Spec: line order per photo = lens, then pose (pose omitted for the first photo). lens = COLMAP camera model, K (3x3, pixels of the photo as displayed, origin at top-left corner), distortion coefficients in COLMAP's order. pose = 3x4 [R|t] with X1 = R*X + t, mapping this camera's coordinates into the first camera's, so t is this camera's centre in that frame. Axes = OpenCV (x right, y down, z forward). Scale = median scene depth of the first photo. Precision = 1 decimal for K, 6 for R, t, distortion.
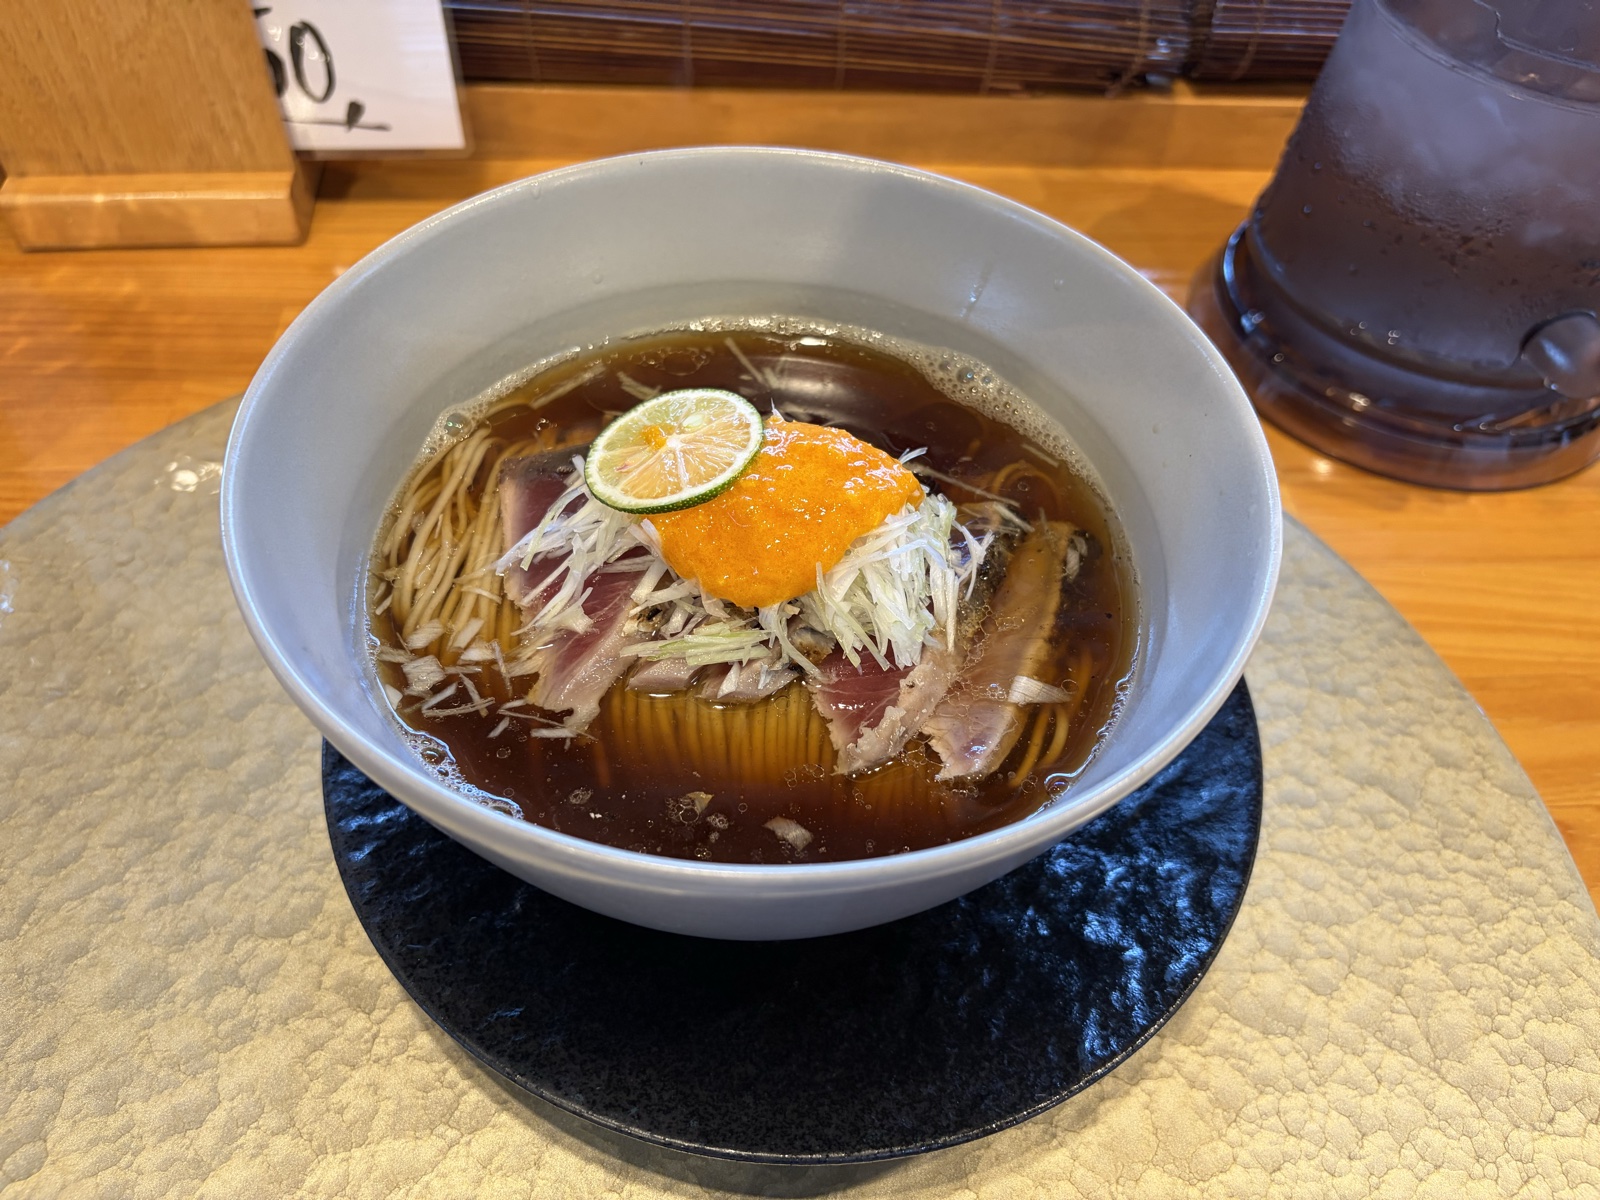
lens RADIAL K [[1198.1, 0, 800.0], [0, 1198.1, 600.0], [0, 0, 1]] dist [0.048367, -0.078879]
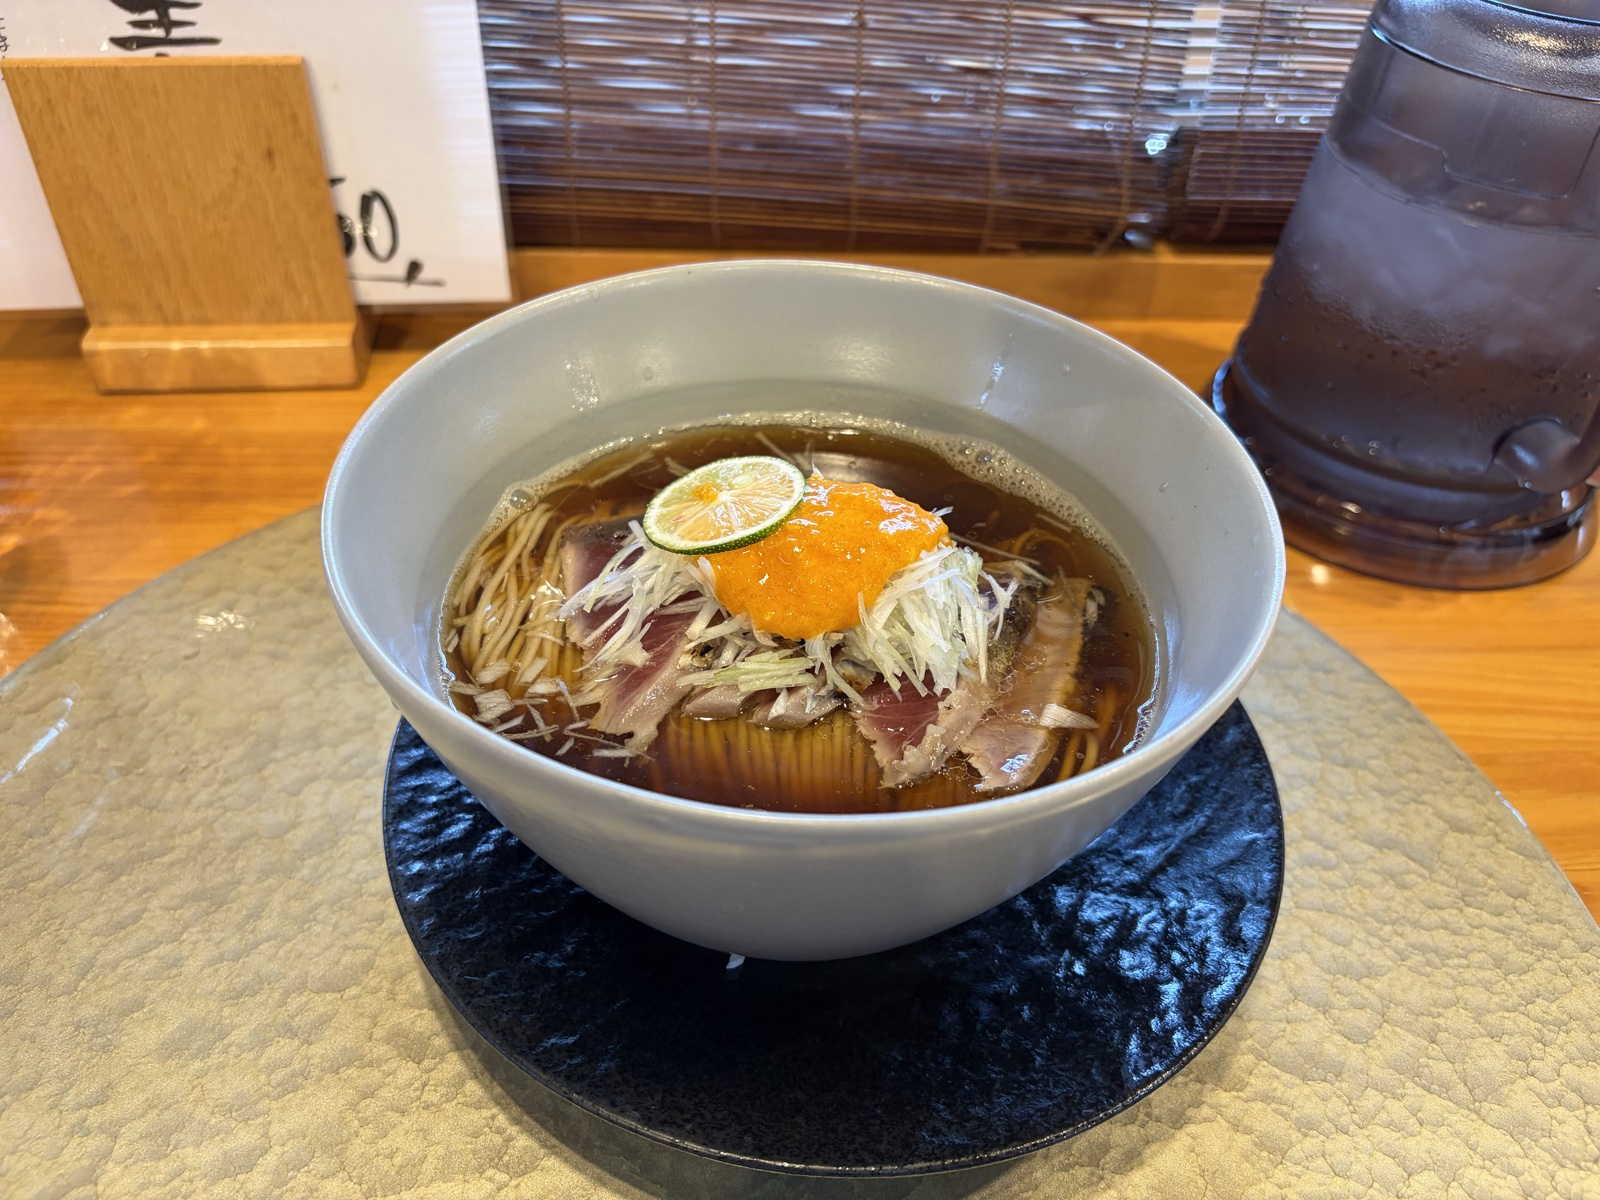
lens RADIAL K [[1198.1, 0, 800.0], [0, 1198.1, 600.0], [0, 0, 1]] dist [0.048367, -0.078879]
pose [[0.999946, -0.010405, -0.000315, -0.032088], [0.010216, 0.986679, -0.162357, 0.124479], [0.002000, 0.162345, 0.986732, -0.061581]]
